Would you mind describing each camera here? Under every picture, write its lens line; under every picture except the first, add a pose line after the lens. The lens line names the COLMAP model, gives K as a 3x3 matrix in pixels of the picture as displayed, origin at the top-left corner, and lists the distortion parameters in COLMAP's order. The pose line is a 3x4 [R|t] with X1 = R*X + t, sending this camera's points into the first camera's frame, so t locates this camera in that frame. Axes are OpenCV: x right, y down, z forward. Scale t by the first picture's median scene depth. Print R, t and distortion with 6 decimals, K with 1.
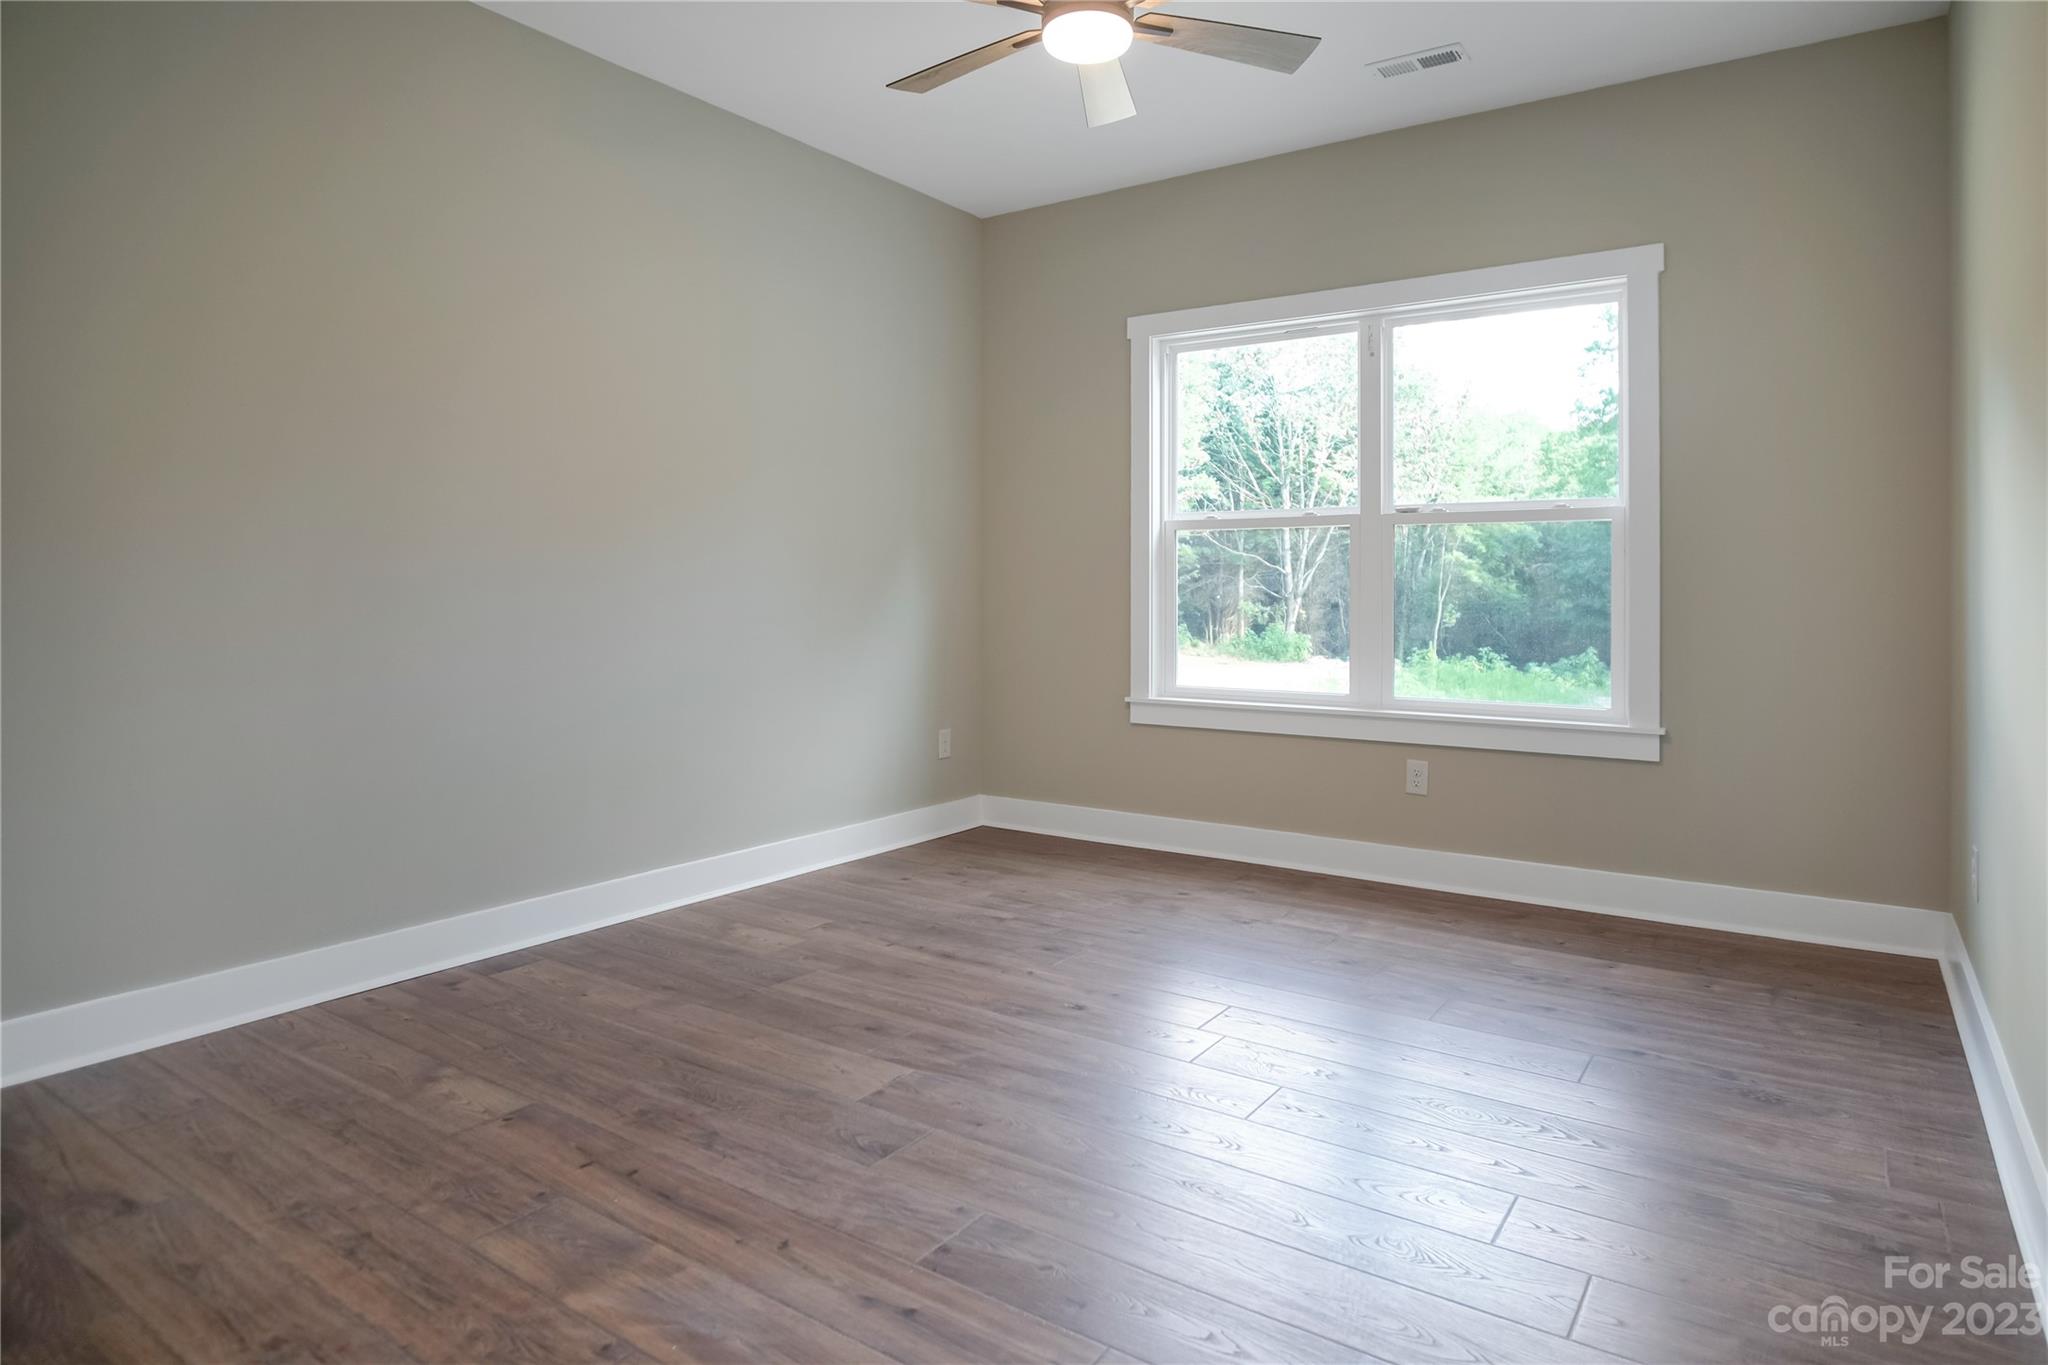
lens RADIAL K [[1201.6, 0, 1032.8], [0, 1201.6, 590.9], [0, 0, 1]] dist [-0.015971, 0.002775]
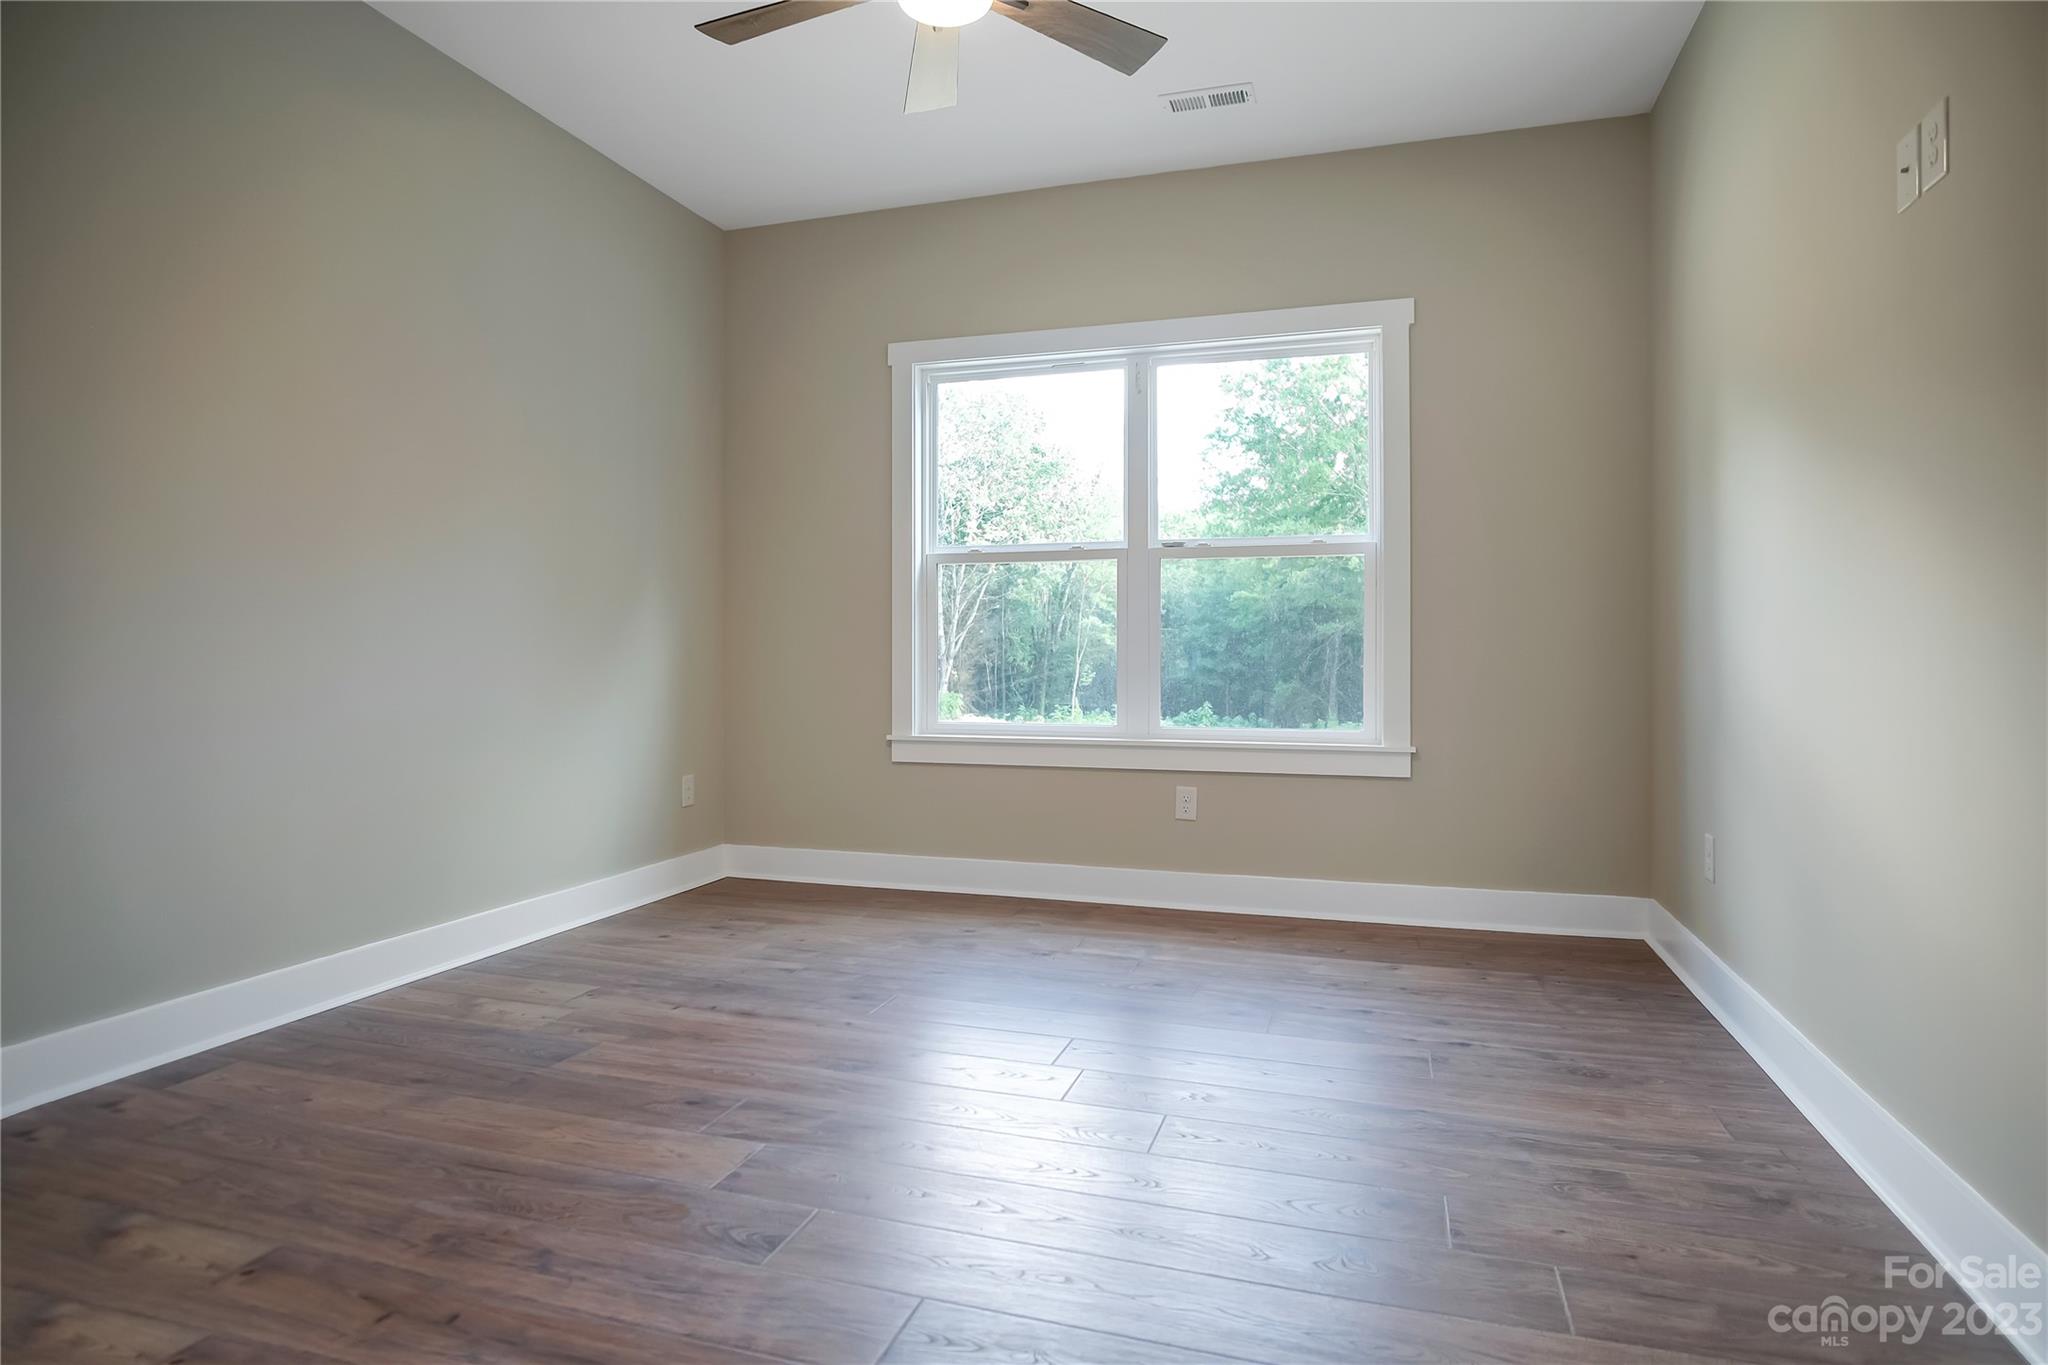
lens RADIAL K [[1148.9, 0, 1019.7], [0, 1148.9, 660.3], [0, 0, 1]] dist [-0.019303, 0.003210]
pose [[0.957853, -0.001382, 0.287256, -0.126367], [0.000522, 0.999995, 0.003071, 0.037895], [-0.287259, -0.002792, 0.957849, 0.123849]]
